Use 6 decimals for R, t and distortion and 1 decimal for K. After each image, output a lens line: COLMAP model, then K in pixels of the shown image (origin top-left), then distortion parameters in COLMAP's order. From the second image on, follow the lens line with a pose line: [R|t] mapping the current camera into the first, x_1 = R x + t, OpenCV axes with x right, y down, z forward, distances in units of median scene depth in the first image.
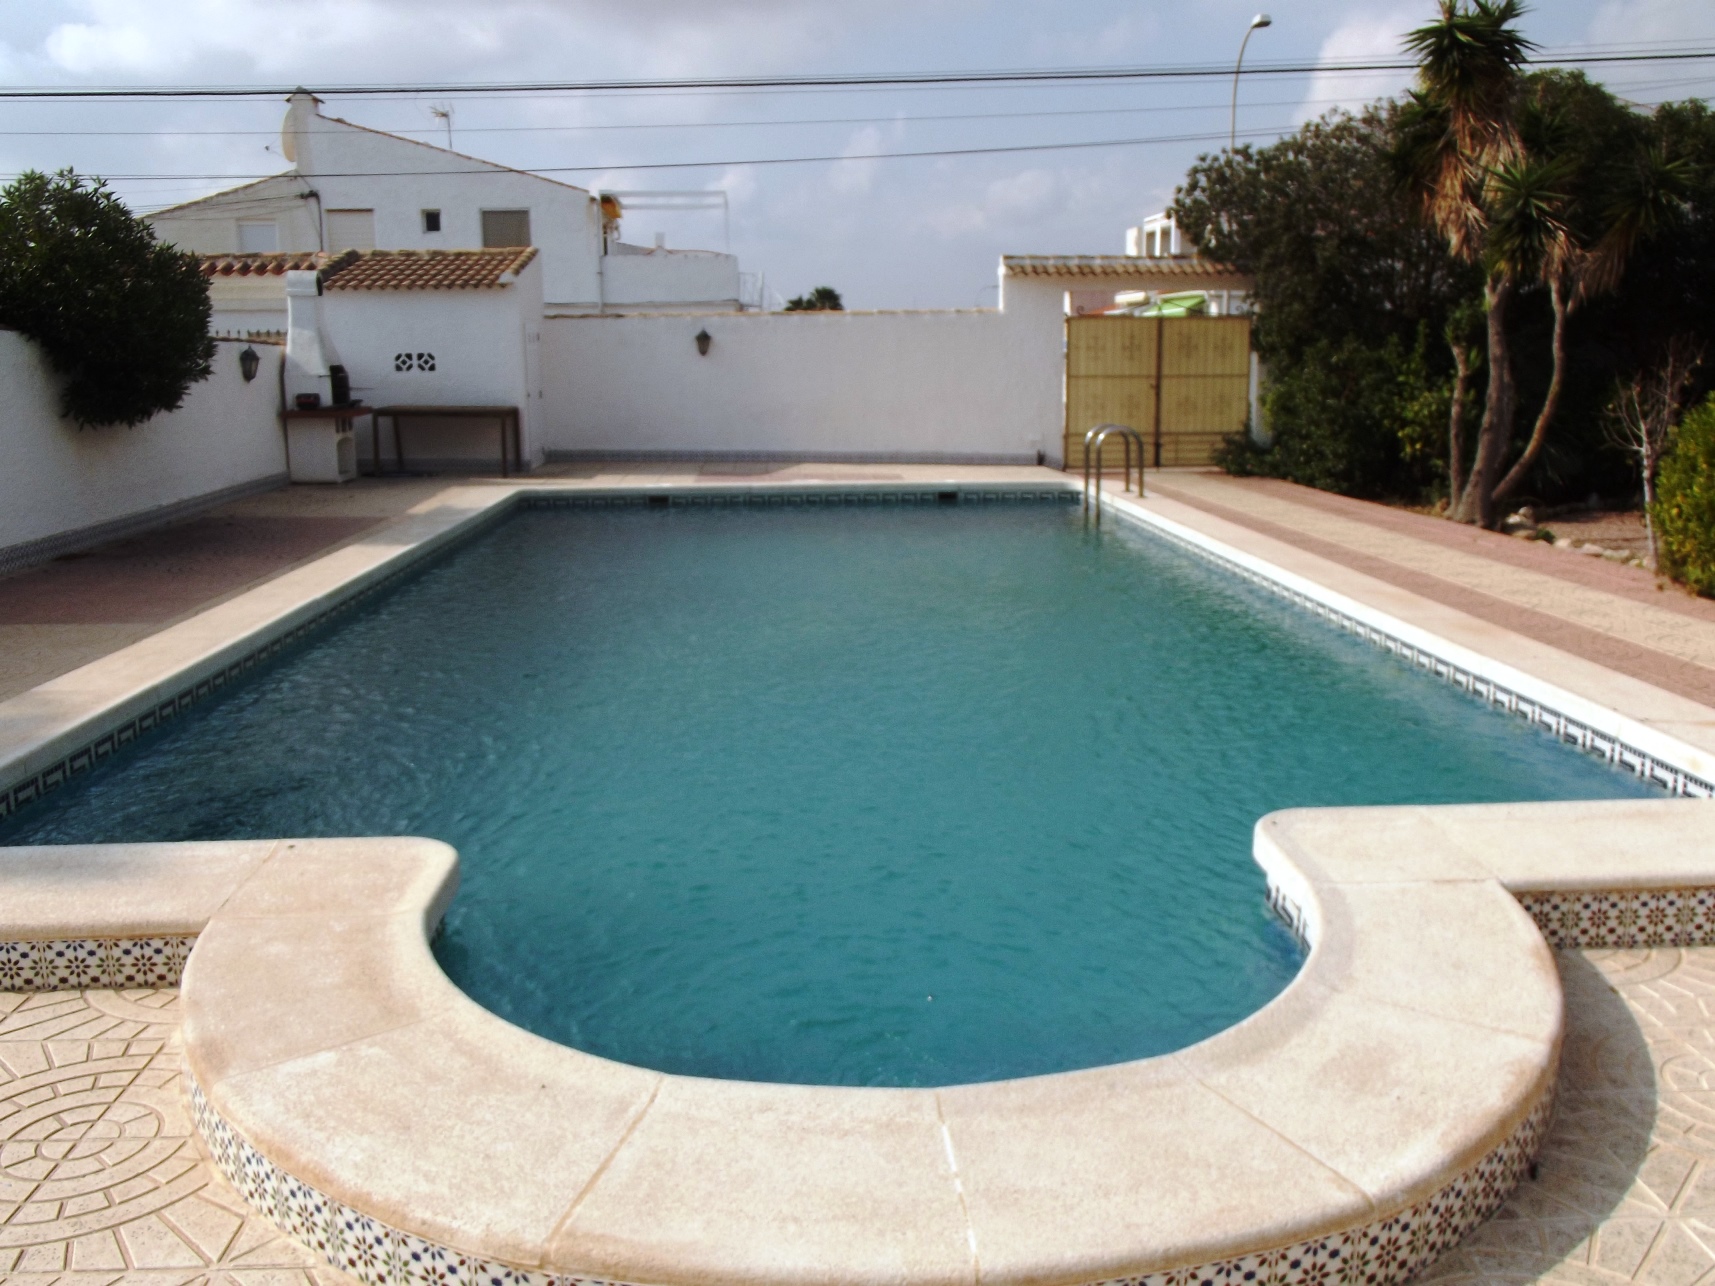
lens RADIAL K [[1442.2, 0, 862.8], [0, 1442.2, 646.1], [0, 0, 1]] dist [-0.063992, 0.036933]
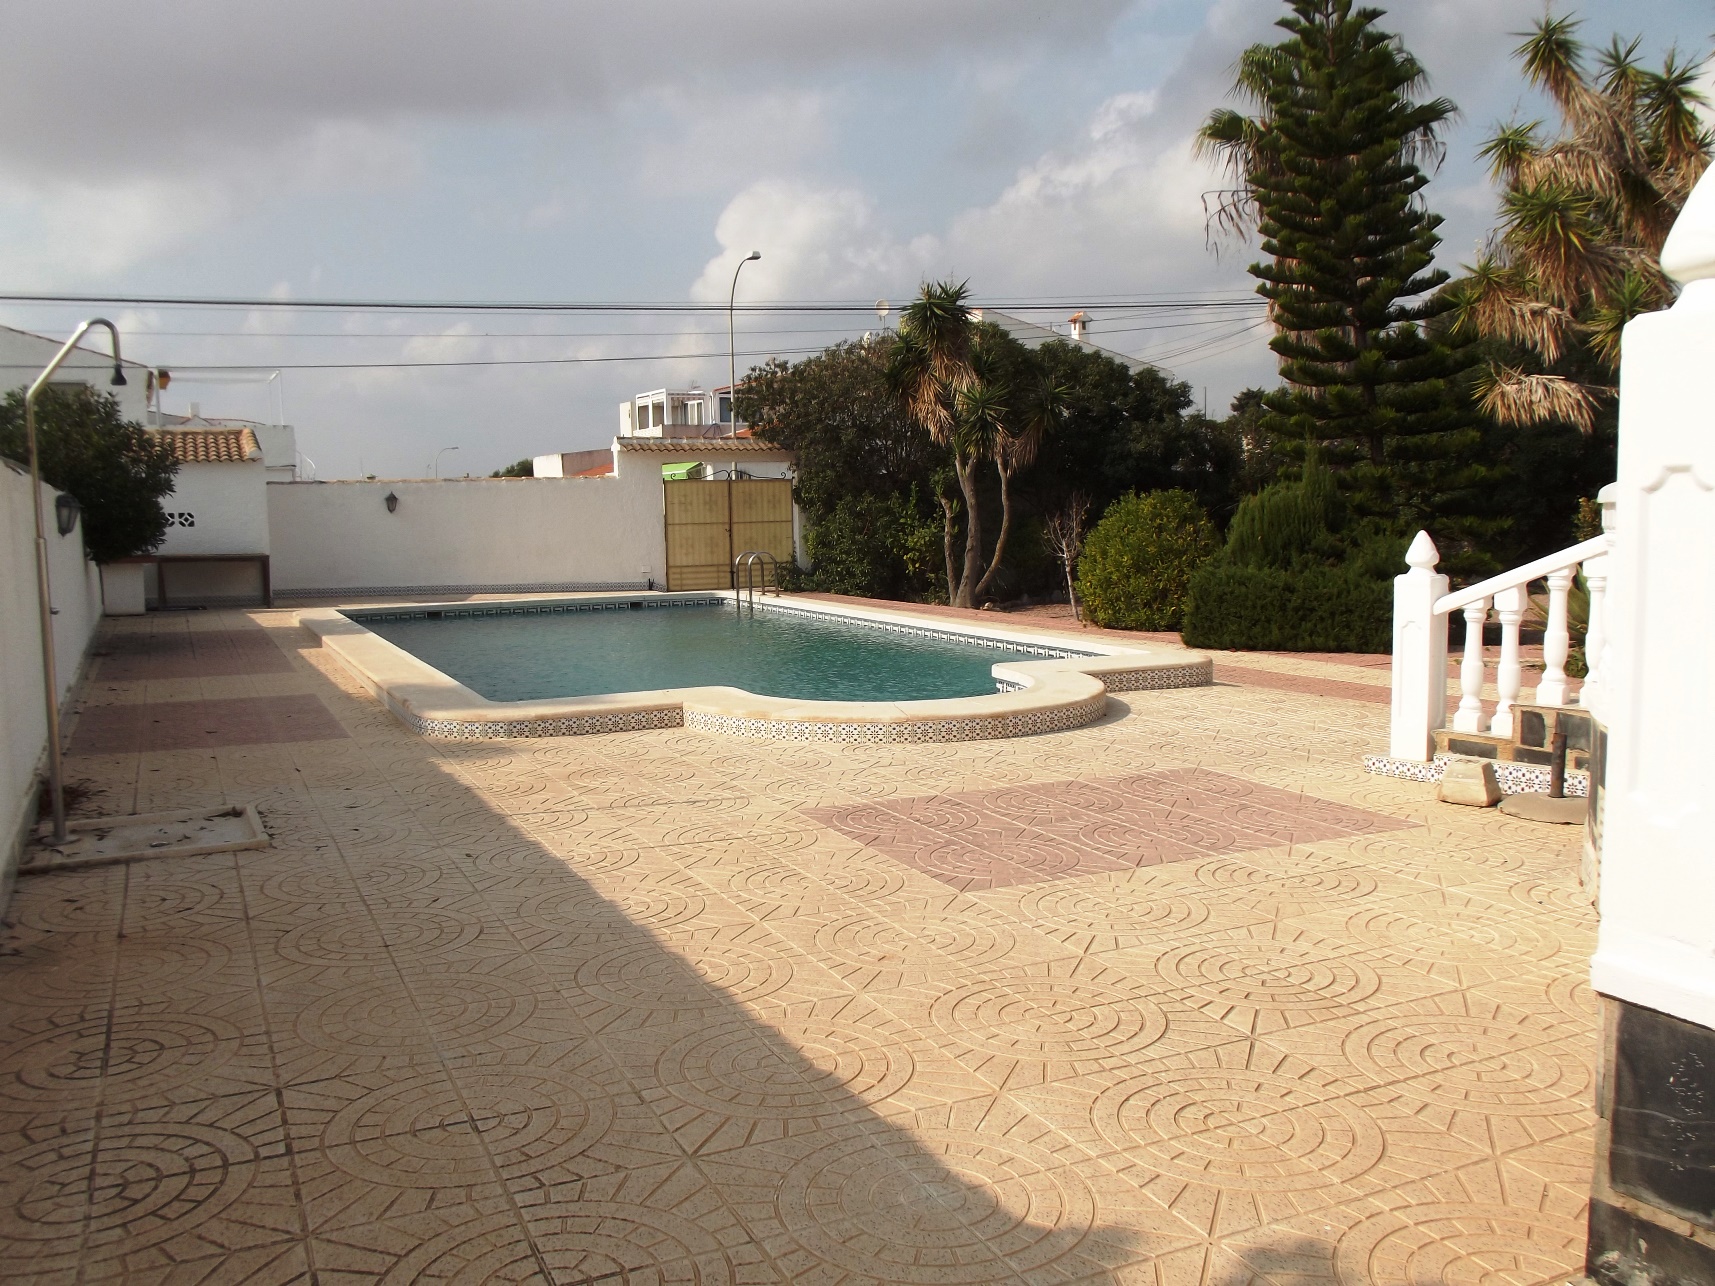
lens RADIAL K [[1442.2, 0, 856.9], [0, 1442.2, 642.7], [0, 0, 1]] dist [-0.063992, 0.036933]
pose [[0.925041, -0.044663, 0.377233, -0.238288], [0.085236, 0.992146, -0.091548, 0.071721], [-0.370182, 0.116839, 0.921582, -0.348396]]
